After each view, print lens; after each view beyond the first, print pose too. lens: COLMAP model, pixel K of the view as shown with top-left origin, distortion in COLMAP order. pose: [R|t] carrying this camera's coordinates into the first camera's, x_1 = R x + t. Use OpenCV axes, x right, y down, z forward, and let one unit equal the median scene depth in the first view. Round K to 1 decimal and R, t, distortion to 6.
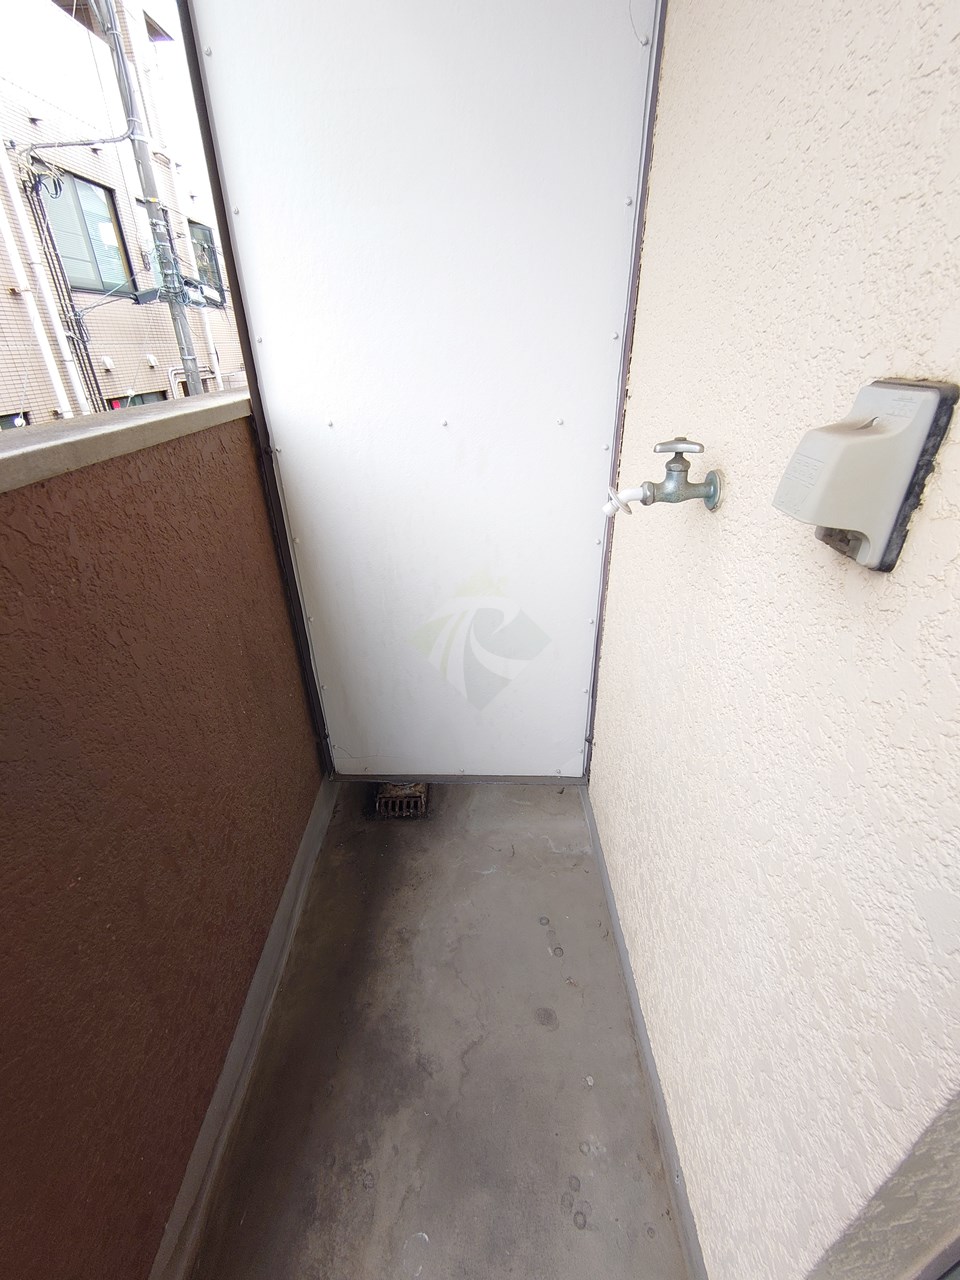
lens RADIAL K [[551.0, 0, 481.6], [0, 551.0, 639.7], [0, 0, 1]] dist [-0.002675, 0.000860]
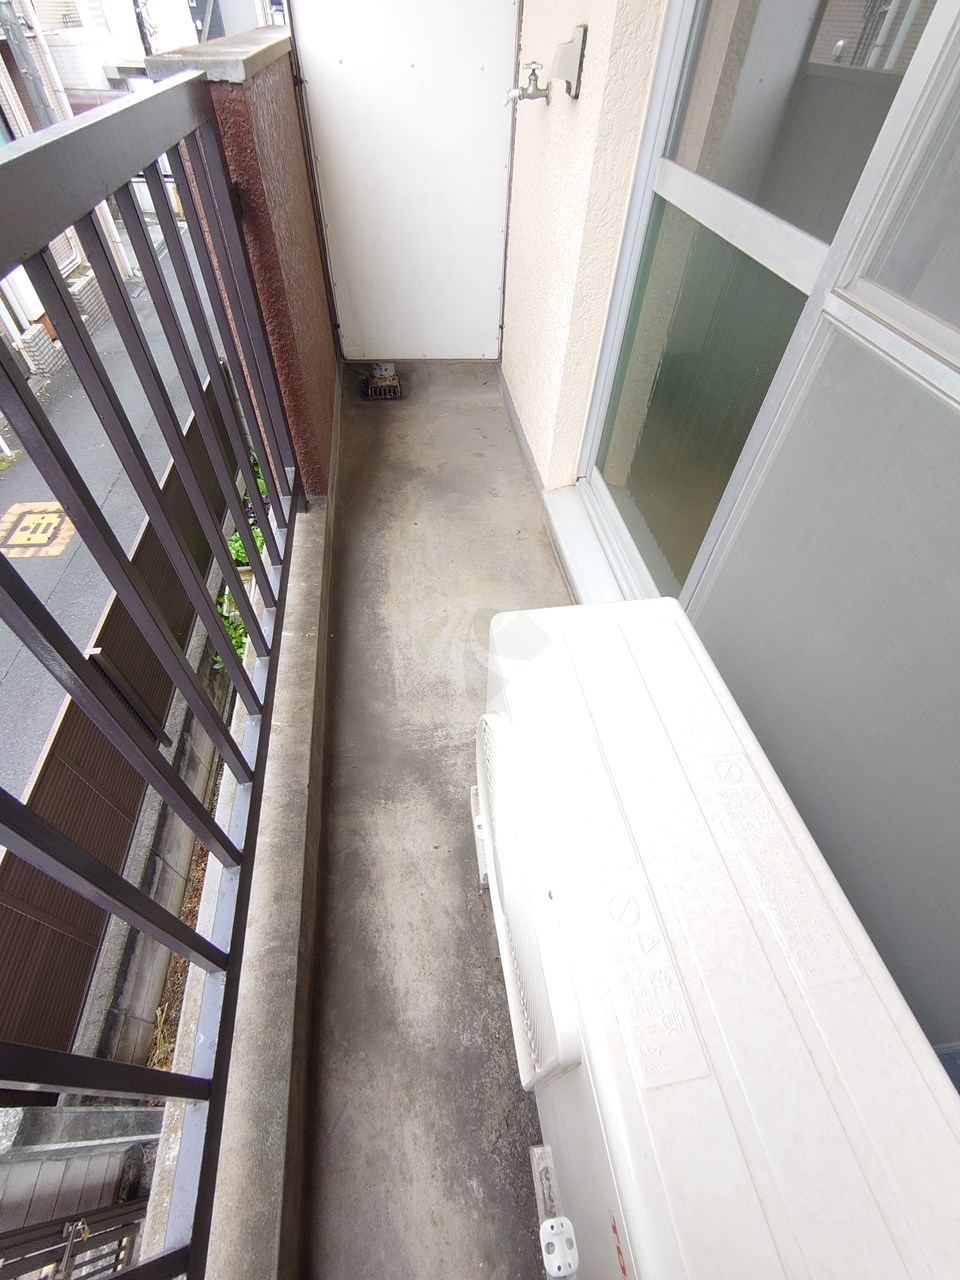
lens RADIAL K [[551.0, 0, 477.9], [0, 551.0, 641.0], [0, 0, 1]] dist [-0.002675, 0.000860]
pose [[0.990689, -0.062636, 0.120880, -0.160501], [0.015868, 0.934953, 0.354416, 0.563161], [-0.135217, -0.349198, 0.927242, -1.019181]]
